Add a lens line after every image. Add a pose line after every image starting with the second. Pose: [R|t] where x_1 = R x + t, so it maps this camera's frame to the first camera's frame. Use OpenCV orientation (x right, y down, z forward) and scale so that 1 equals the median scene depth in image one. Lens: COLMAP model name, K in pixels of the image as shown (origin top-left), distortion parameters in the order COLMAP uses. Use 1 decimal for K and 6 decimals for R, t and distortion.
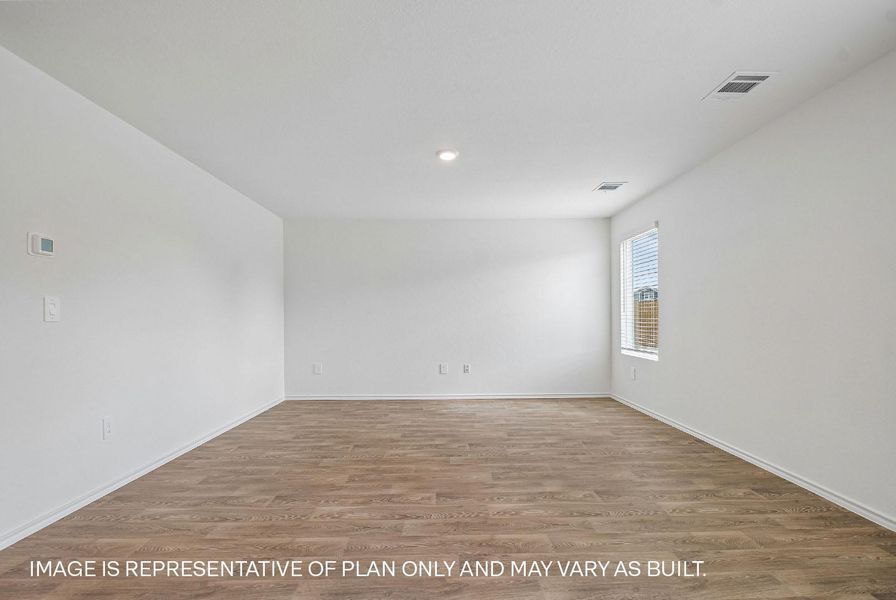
lens RADIAL K [[394.5, 0, 435.3], [0, 394.5, 313.7], [0, 0, 1]] dist [-0.015245, -0.000495]
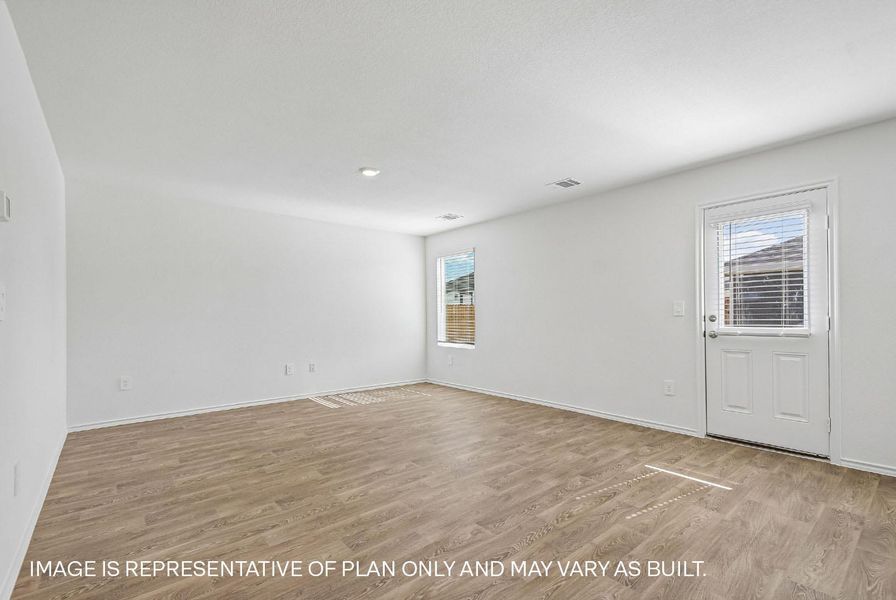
lens RADIAL K [[401.9, 0, 445.5], [0, 401.9, 316.8], [0, 0, 1]] dist [-0.000099, 0.000043]
pose [[0.765190, -0.000774, 0.643804, -0.401465], [-0.004136, 0.999973, 0.006119, -0.000634], [-0.643791, -0.007345, 0.765166, -0.015118]]
